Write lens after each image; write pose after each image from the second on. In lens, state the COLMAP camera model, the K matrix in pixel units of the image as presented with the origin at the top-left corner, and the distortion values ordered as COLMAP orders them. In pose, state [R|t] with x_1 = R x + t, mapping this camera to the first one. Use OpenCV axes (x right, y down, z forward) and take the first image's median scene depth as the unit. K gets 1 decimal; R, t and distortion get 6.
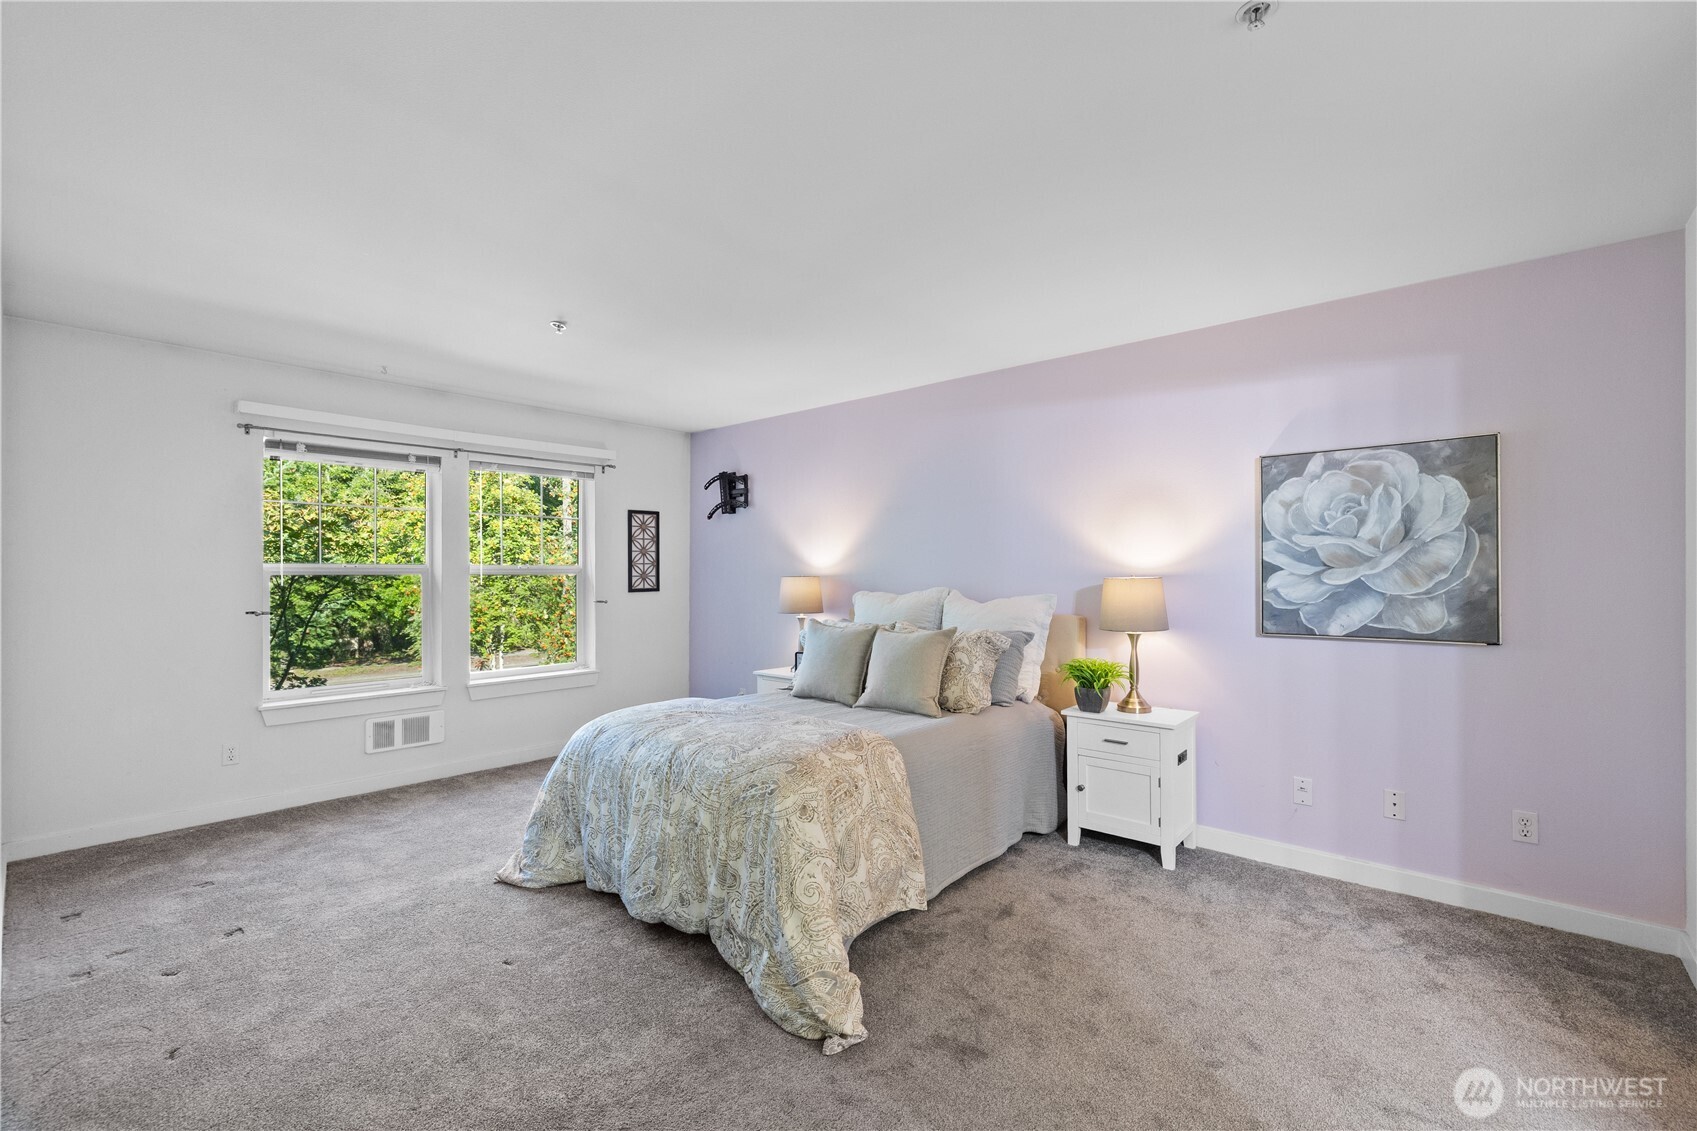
lens RADIAL K [[725.7, 0, 849.2], [0, 725.7, 590.2], [0, 0, 1]] dist [0.001455, 0.000066]
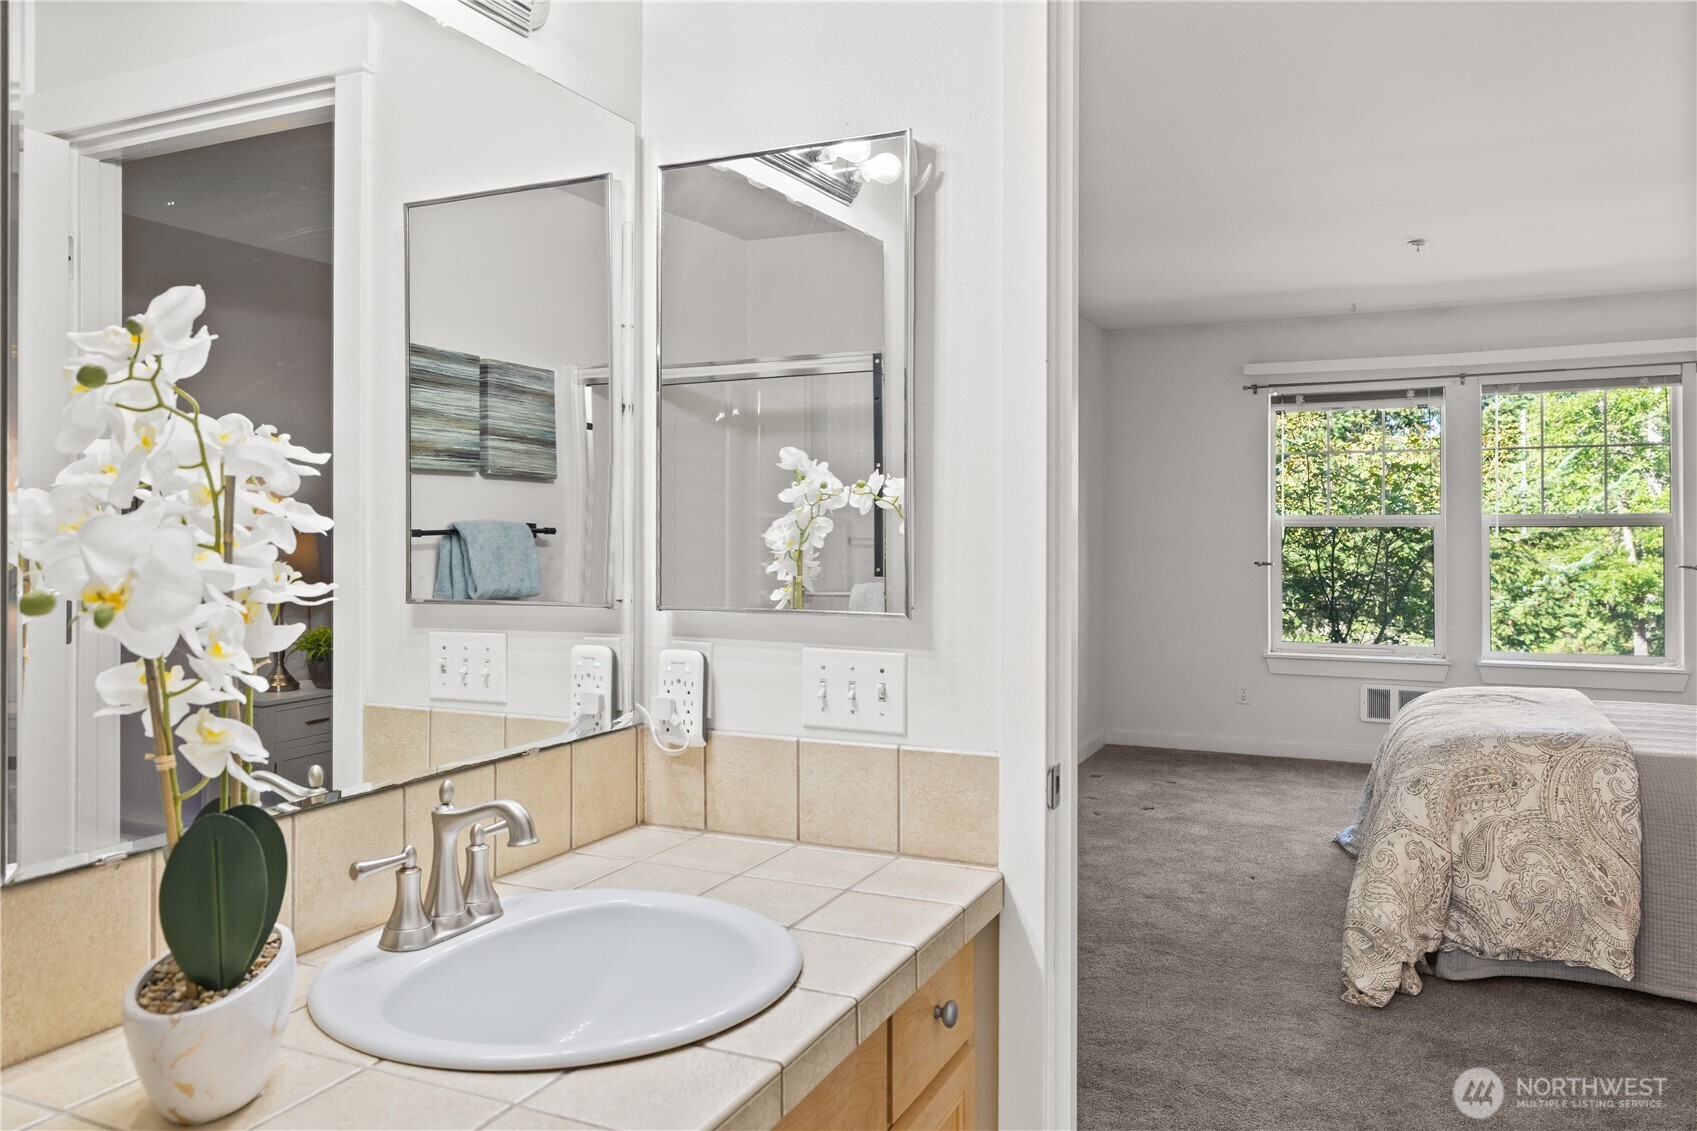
lens RADIAL K [[1194.2, 0, 846.1], [0, 1194.2, 528.1], [0, 0, 1]] dist [-0.002020, -0.001426]
pose [[0.294740, 0.002044, -0.955575, 0.910152], [-0.019121, 0.999810, -0.003759, -0.001175], [0.955386, 0.019380, 0.294723, -0.113585]]
